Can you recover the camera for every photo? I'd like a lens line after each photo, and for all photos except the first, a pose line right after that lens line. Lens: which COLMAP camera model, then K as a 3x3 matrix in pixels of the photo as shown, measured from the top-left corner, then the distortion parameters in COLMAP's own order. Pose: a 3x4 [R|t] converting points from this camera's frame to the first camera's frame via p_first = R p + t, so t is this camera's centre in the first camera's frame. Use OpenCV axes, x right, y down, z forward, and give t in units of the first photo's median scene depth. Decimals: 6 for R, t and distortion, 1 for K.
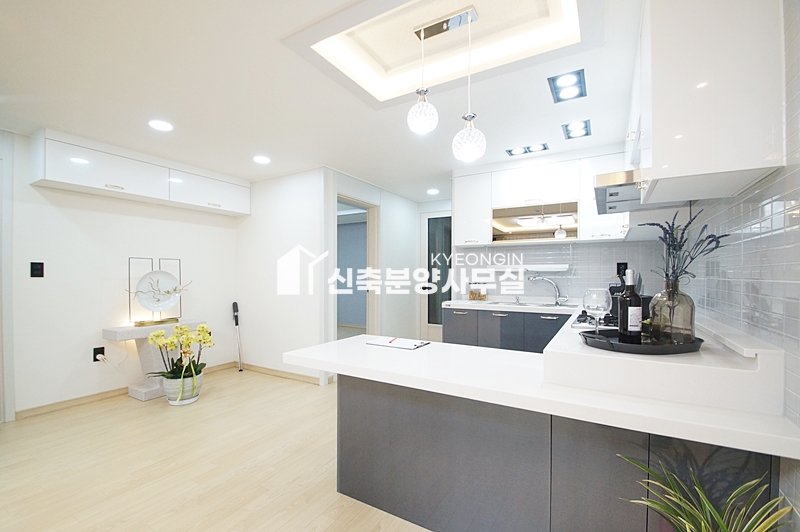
lens RADIAL K [[349.7, 0, 389.3], [0, 349.7, 275.0], [0, 0, 1]] dist [0.001967, -0.012645]
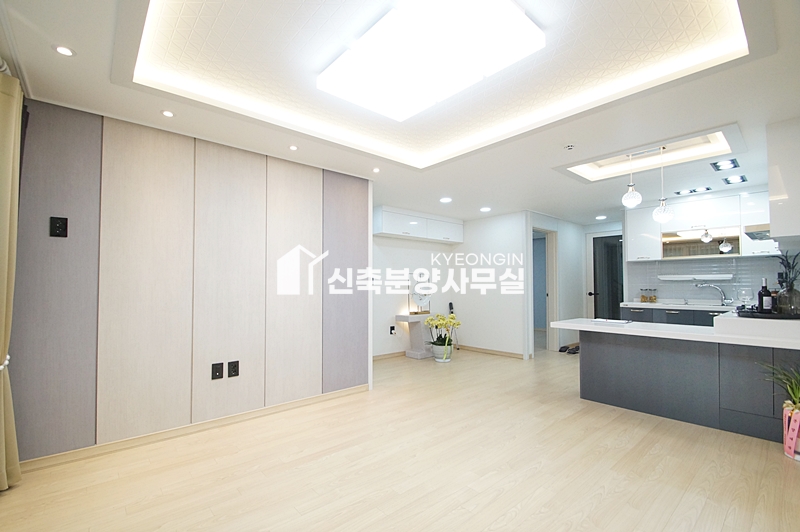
lens RADIAL K [[349.7, 0, 389.3], [0, 349.7, 275.0], [0, 0, 1]] dist [0.001967, -0.012645]
pose [[0.948147, -0.012277, -0.317595, -0.288211], [0.002754, 0.999533, -0.030418, 0.008249], [0.317820, 0.027966, 0.947738, -0.623380]]
